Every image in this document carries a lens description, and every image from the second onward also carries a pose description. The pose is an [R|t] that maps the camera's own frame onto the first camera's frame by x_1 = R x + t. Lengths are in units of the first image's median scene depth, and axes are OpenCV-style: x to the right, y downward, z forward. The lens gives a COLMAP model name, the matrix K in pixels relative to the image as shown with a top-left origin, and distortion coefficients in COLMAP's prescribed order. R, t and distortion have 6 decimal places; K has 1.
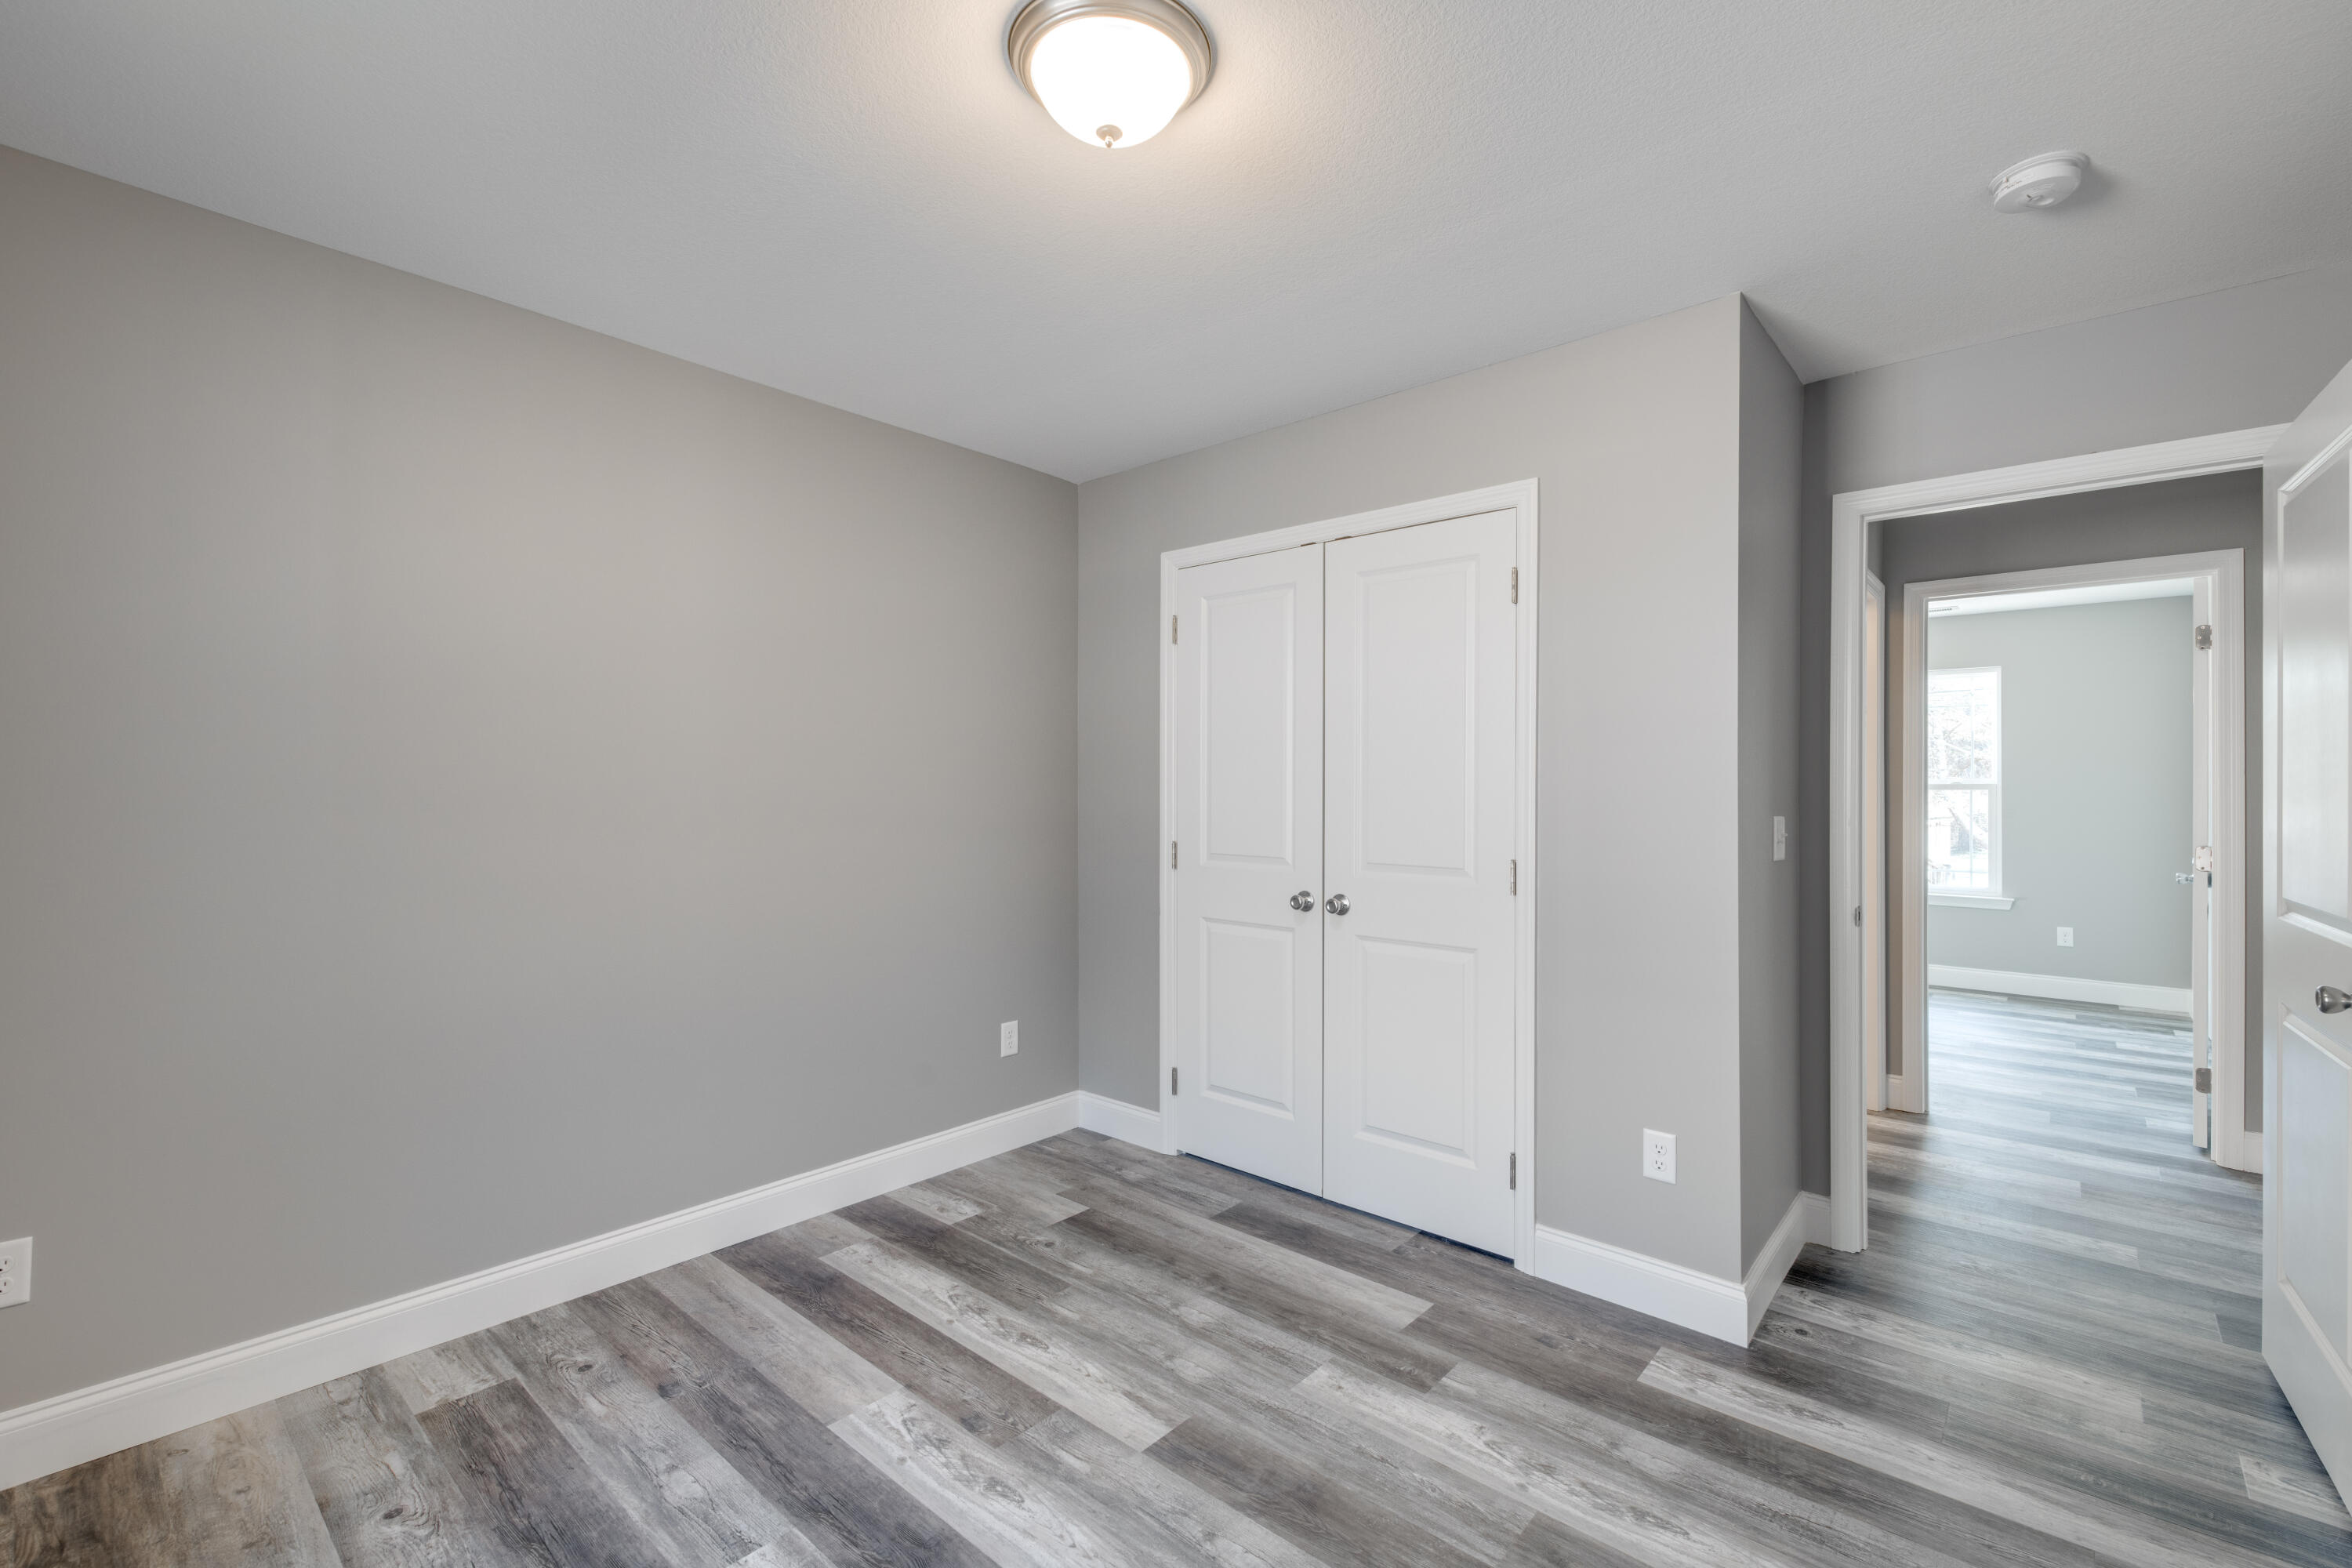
lens RADIAL K [[1031.3, 0, 1178.3], [0, 1031.3, 776.3], [0, 0, 1]] dist [0.019209, -0.007603]
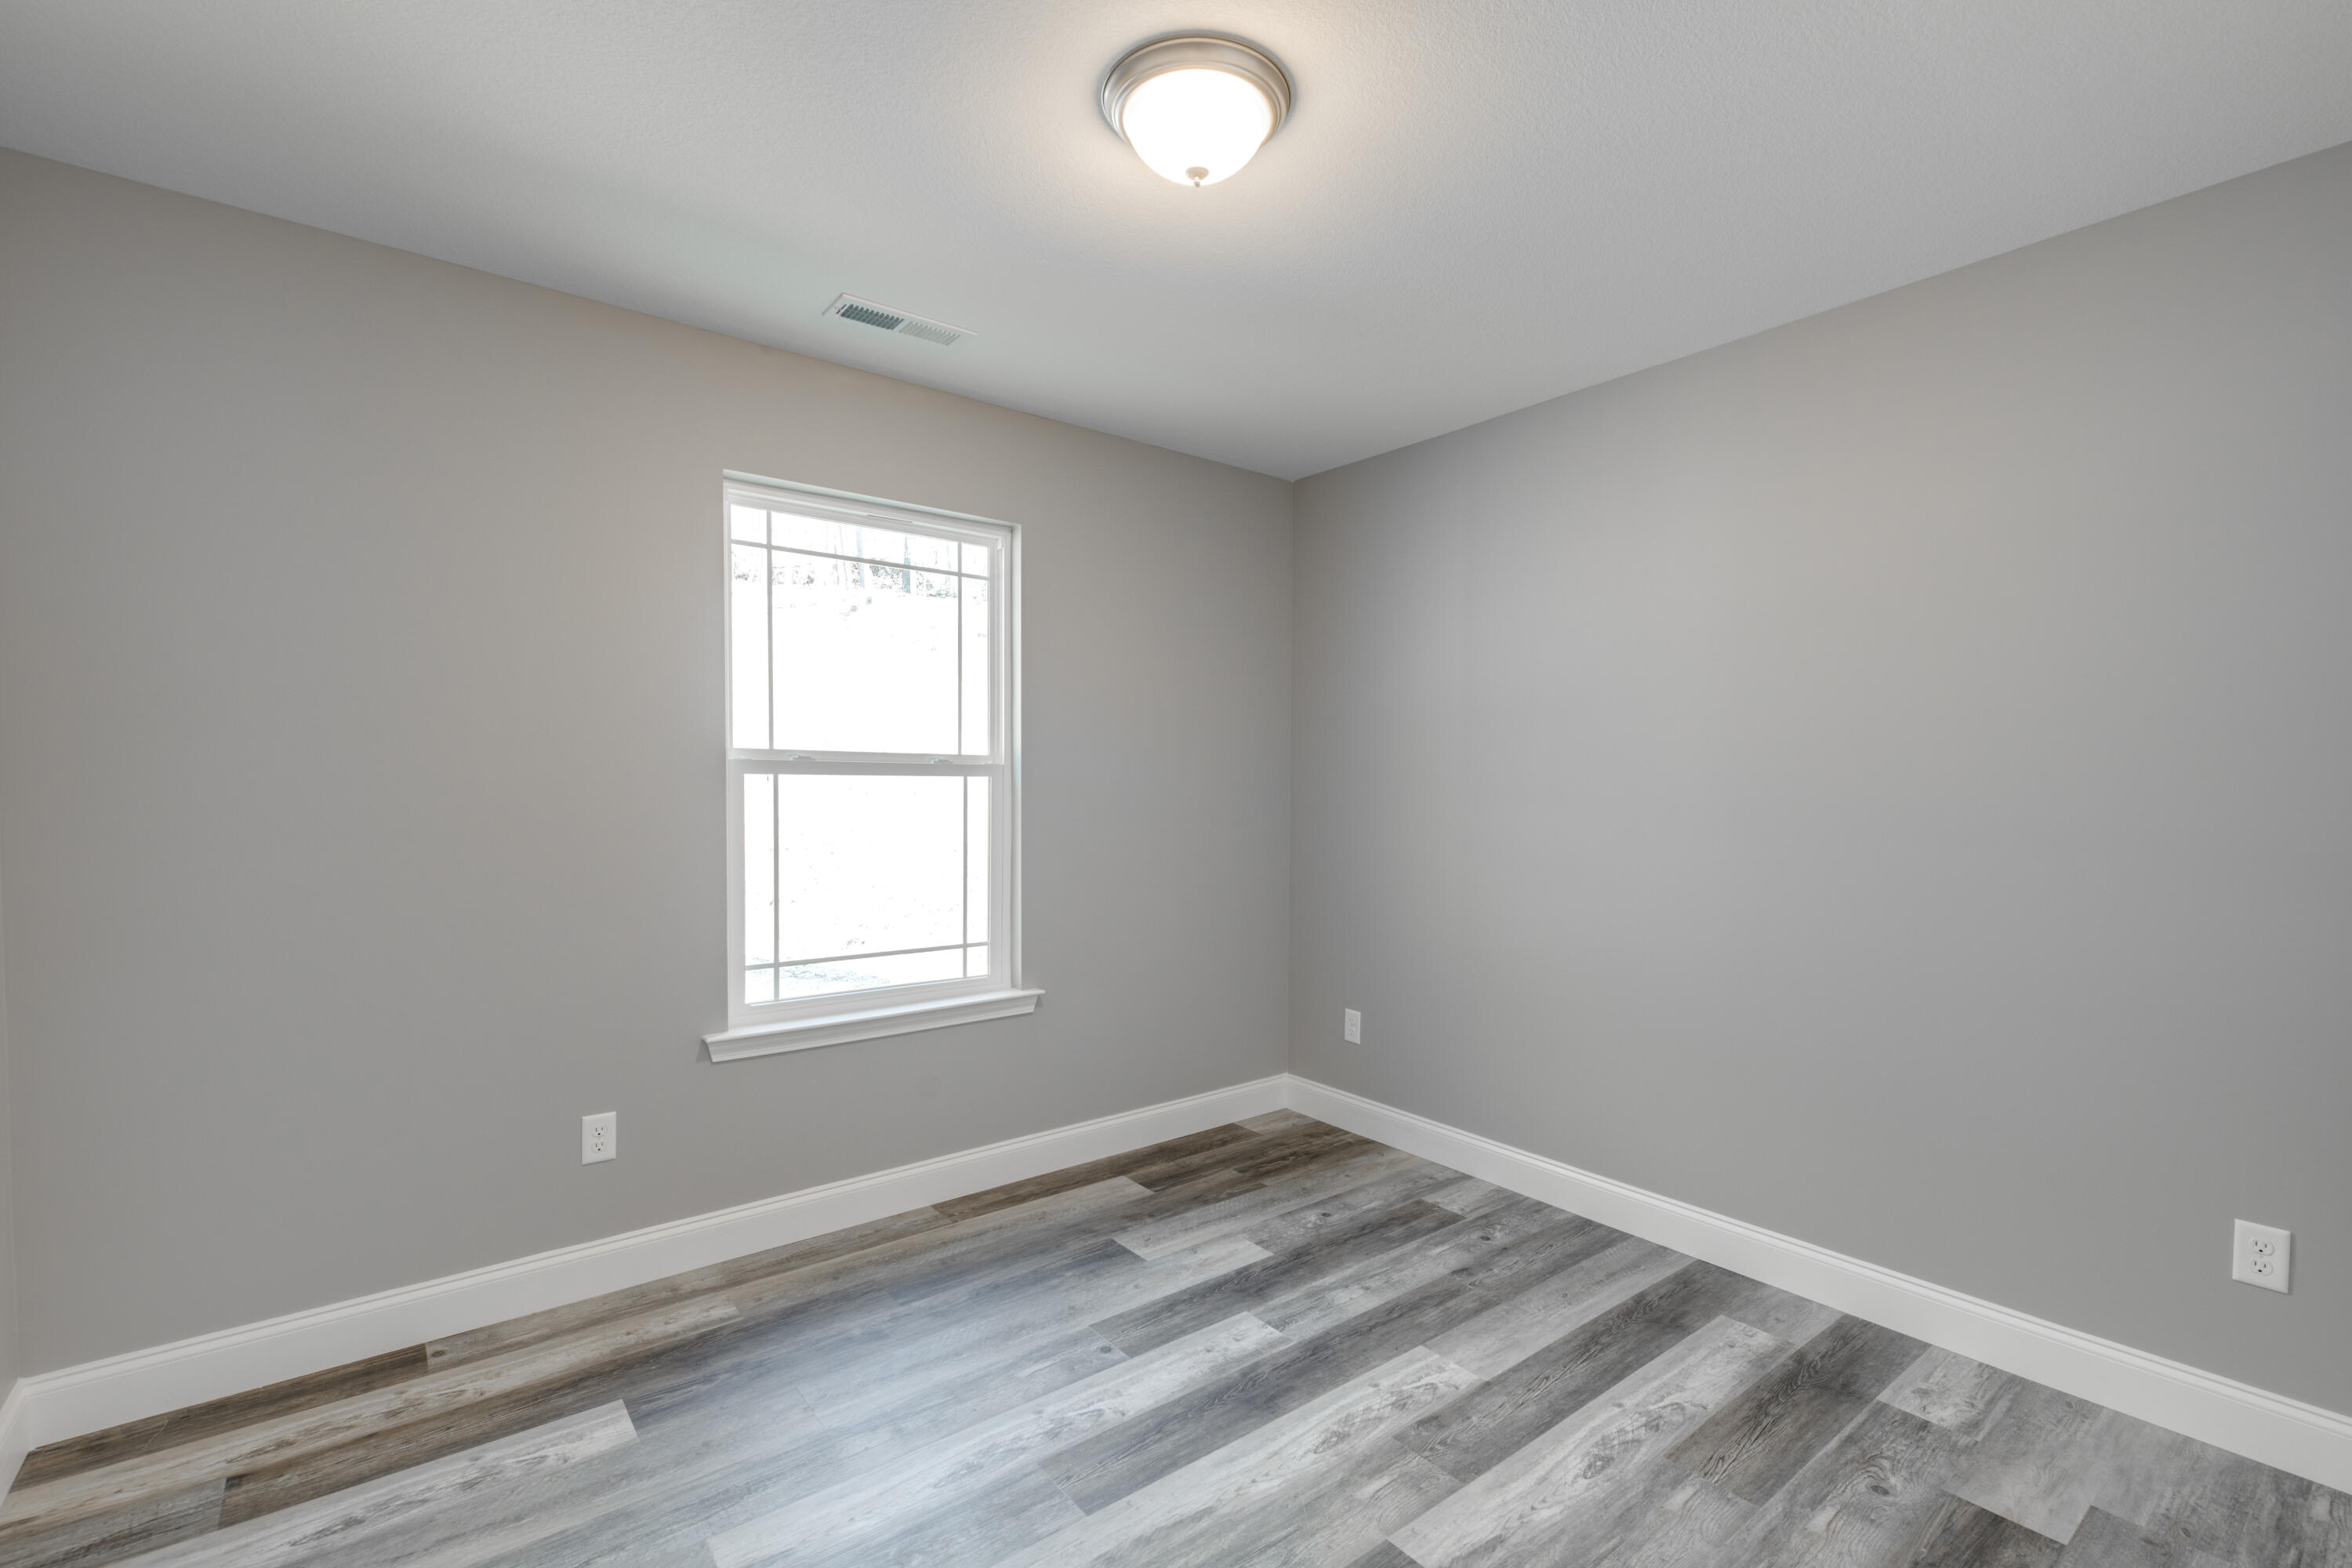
lens RADIAL K [[1031.3, 0, 1178.3], [0, 1031.3, 776.3], [0, 0, 1]] dist [0.019209, -0.007603]
pose [[-0.186420, -0.009193, -0.982427, 0.753473], [0.006020, 0.999927, -0.010499, 0.009450], [0.982452, -0.007872, -0.186351, 0.860449]]
